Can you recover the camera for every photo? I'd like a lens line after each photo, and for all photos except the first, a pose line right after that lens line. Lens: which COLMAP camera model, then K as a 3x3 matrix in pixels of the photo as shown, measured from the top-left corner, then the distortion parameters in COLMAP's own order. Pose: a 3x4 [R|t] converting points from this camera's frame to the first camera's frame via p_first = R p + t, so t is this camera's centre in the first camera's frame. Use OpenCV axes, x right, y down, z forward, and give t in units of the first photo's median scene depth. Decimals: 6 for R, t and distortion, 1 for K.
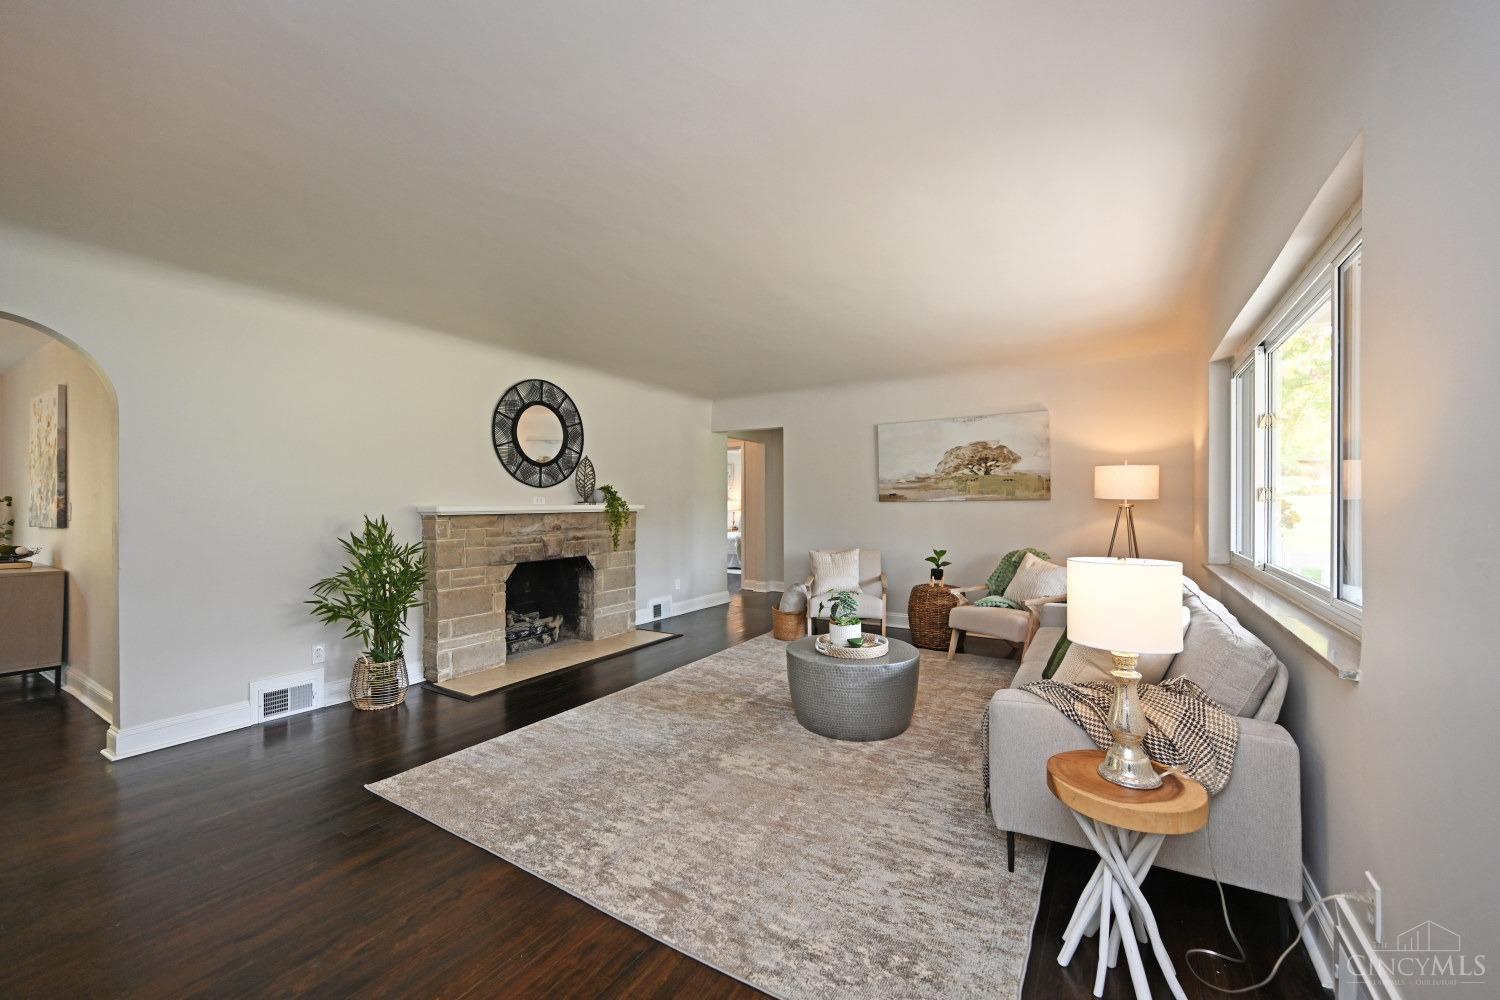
lens RADIAL K [[593.6, 0, 752.2], [0, 593.6, 501.2], [0, 0, 1]] dist [-0.001525, 0.000081]
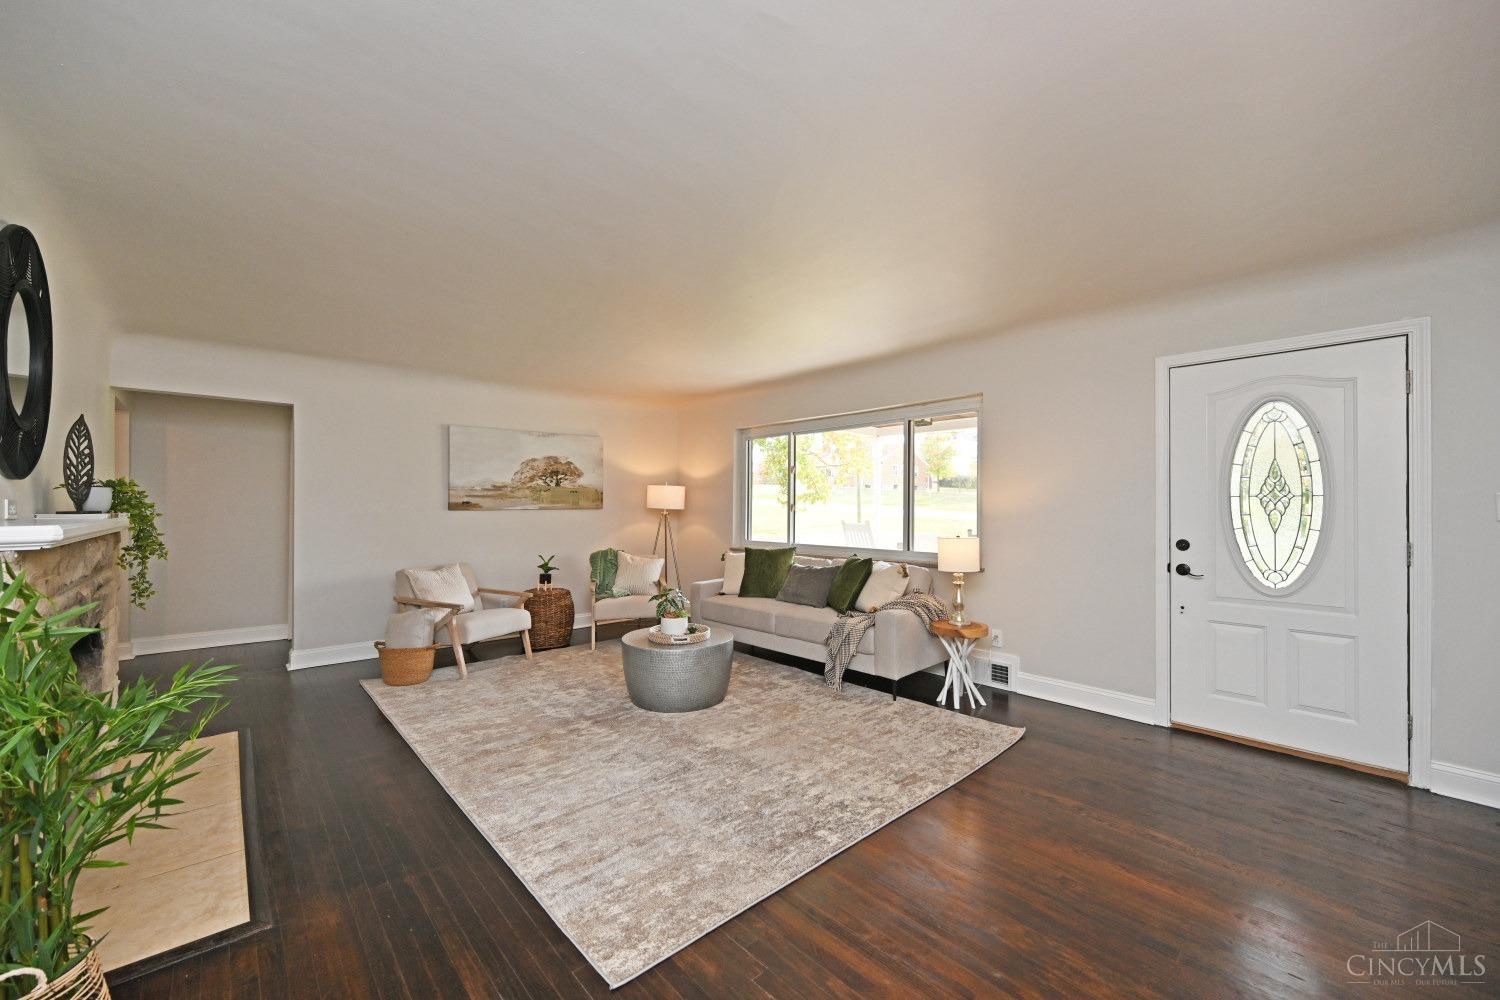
lens RADIAL K [[593.6, 0, 752.2], [0, 593.6, 501.2], [0, 0, 1]] dist [-0.001525, 0.000081]
pose [[0.266840, 0.014135, 0.963637, -0.757450], [-0.004702, 0.999900, -0.013365, -0.004047], [-0.963729, -0.000964, 0.266880, 0.442807]]
